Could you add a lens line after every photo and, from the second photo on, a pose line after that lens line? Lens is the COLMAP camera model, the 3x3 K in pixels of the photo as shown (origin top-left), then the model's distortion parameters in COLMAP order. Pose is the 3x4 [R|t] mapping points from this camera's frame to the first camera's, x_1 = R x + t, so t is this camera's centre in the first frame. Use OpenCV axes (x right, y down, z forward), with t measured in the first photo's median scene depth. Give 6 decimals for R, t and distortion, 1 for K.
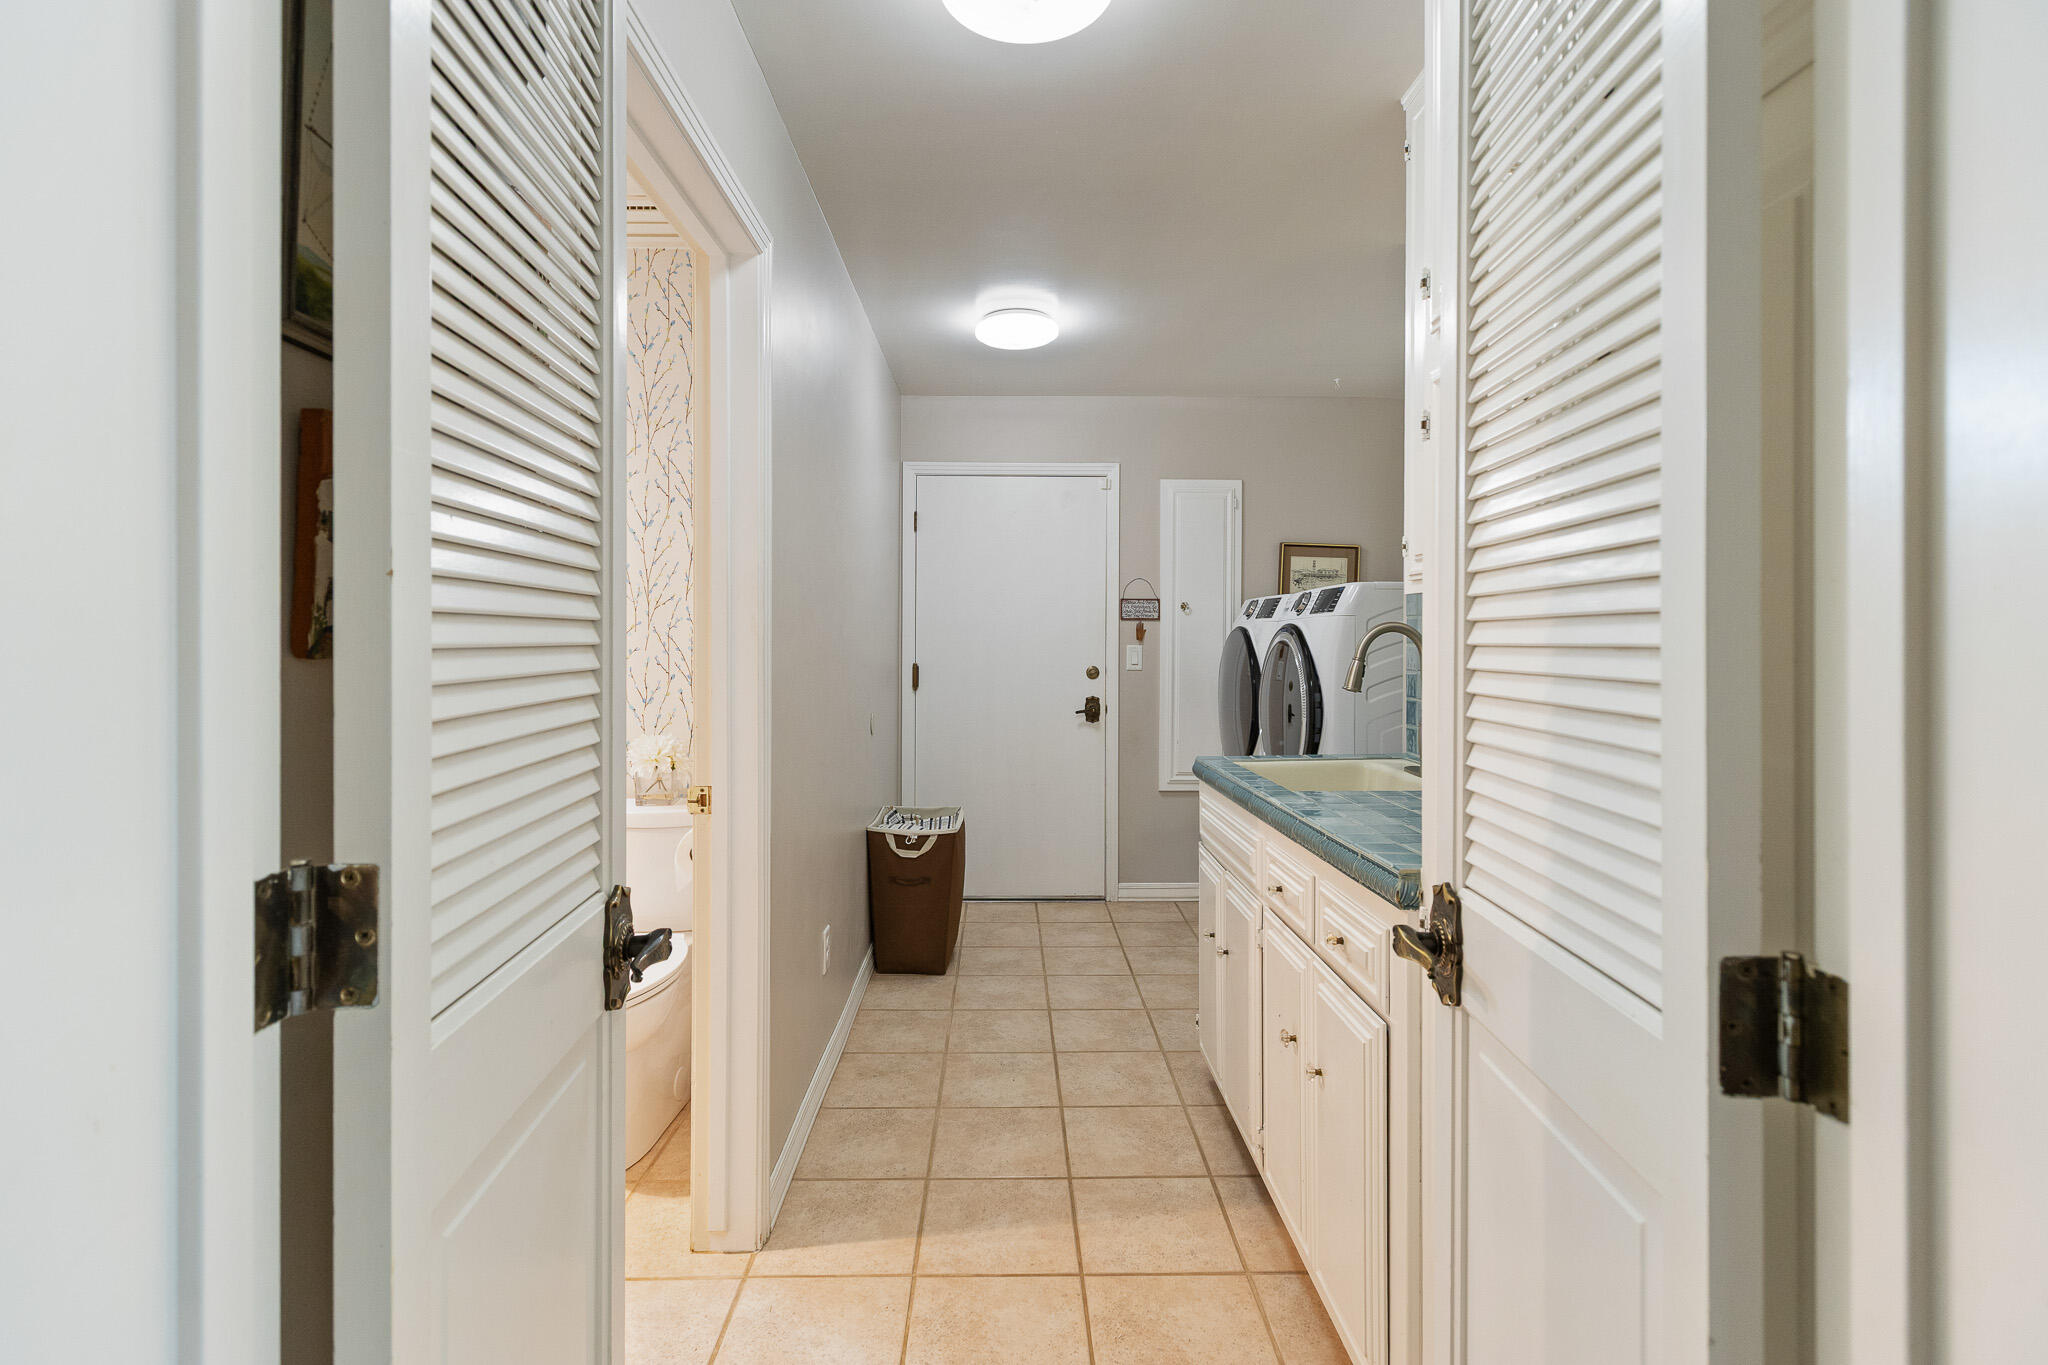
lens RADIAL K [[934.1, 0, 1024.4], [0, 934.1, 644.9], [0, 0, 1]] dist [0.002963, 0.000603]
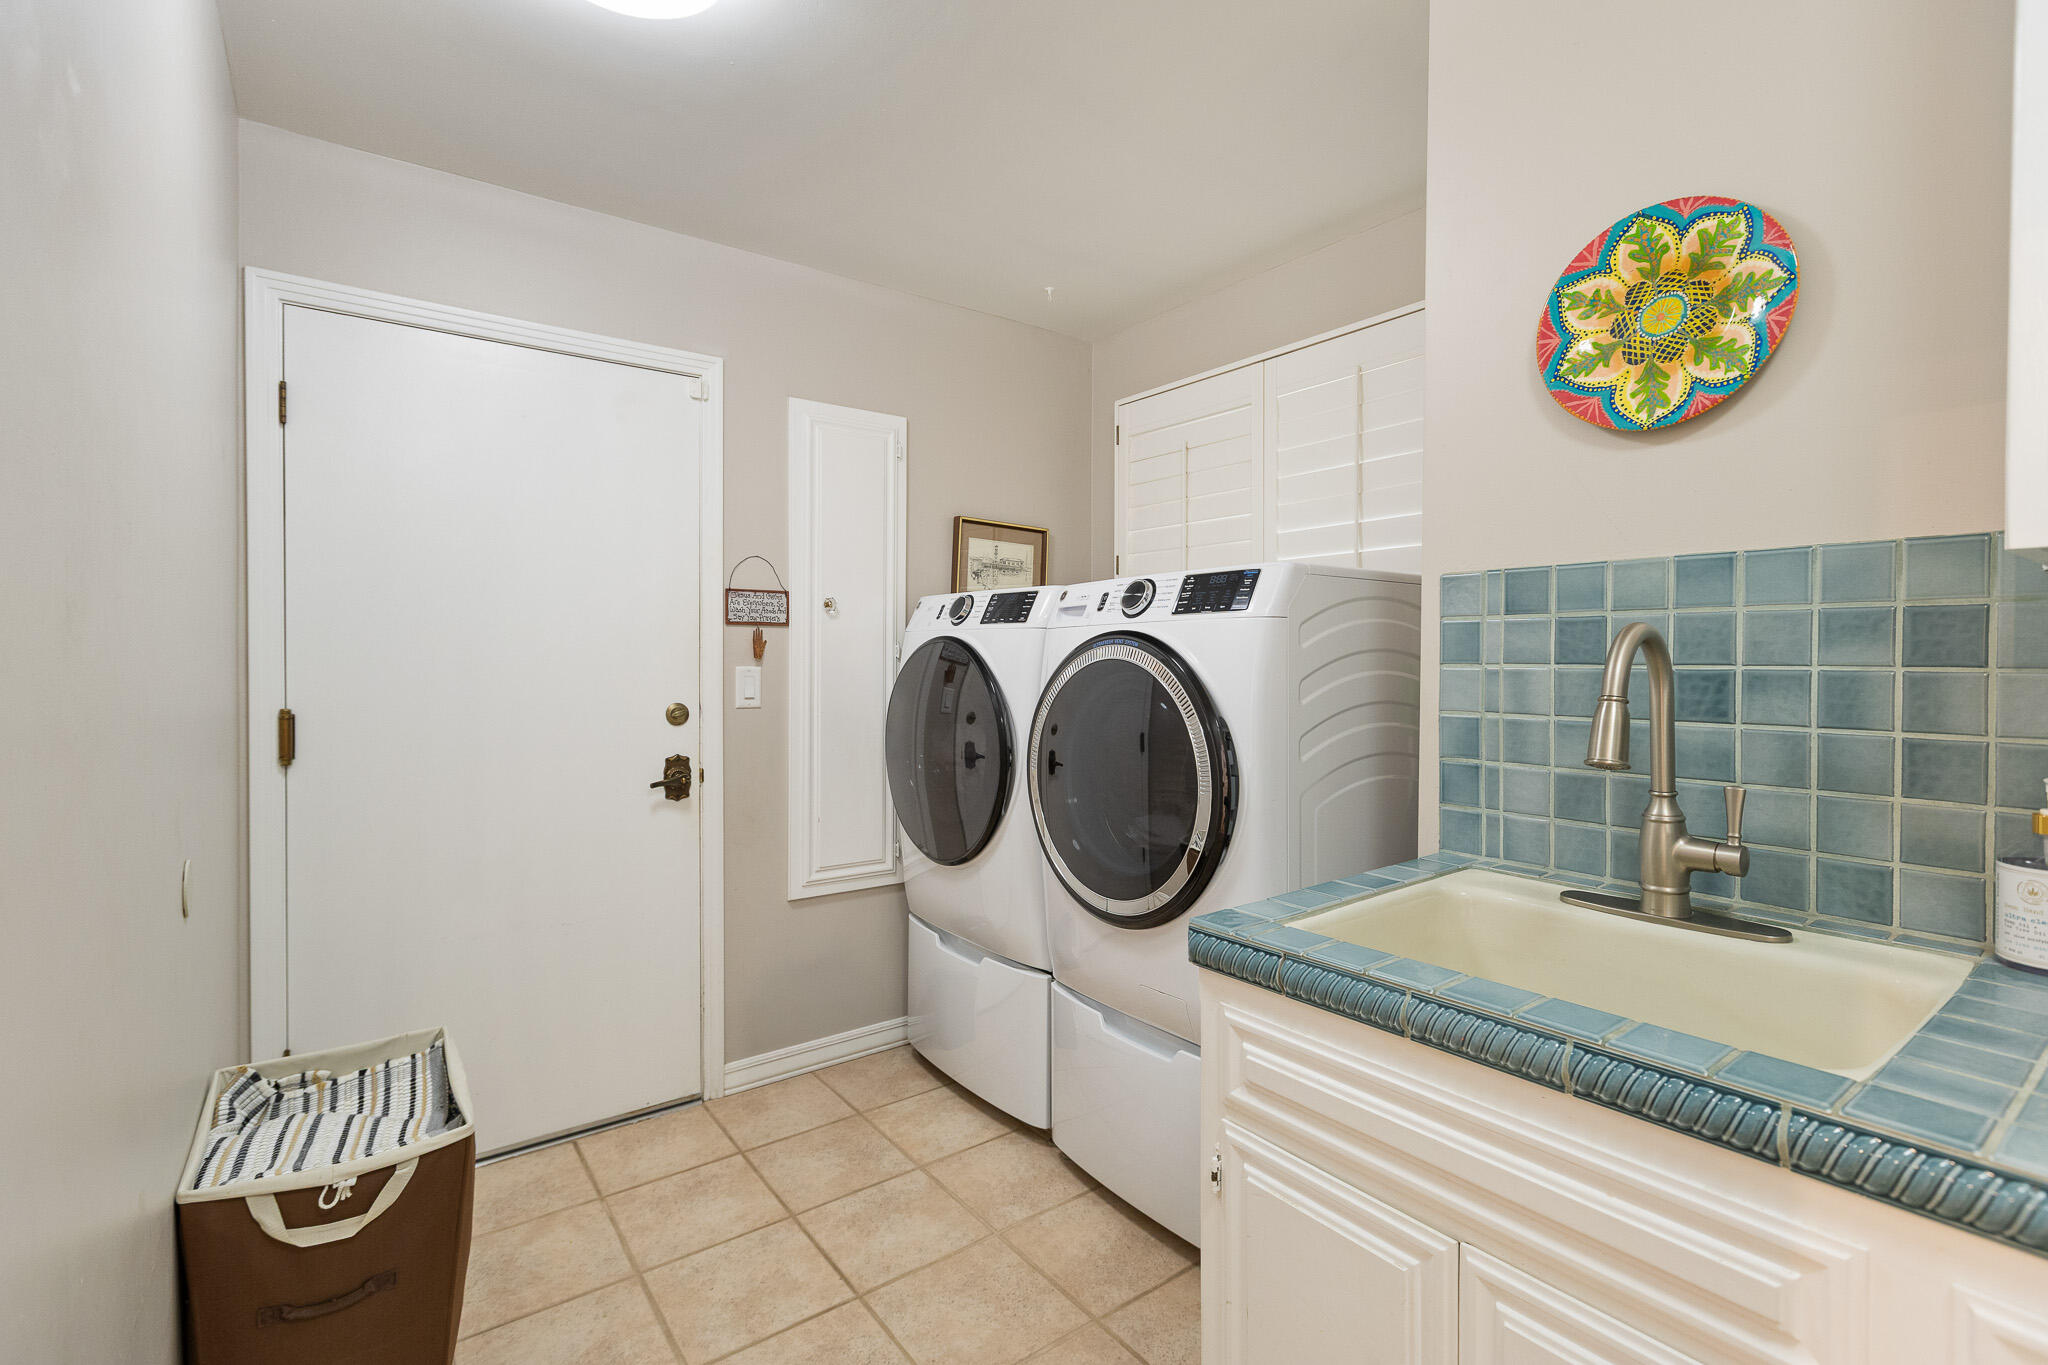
lens RADIAL K [[930.1, 0, 1021.1], [0, 930.1, 669.0], [0, 0, 1]] dist [0.010300, 0.000088]
pose [[0.819712, -0.010637, 0.572677, -0.083094], [0.006047, 0.999933, 0.009917, -0.002870], [-0.572744, -0.004666, 0.819721, 0.405865]]
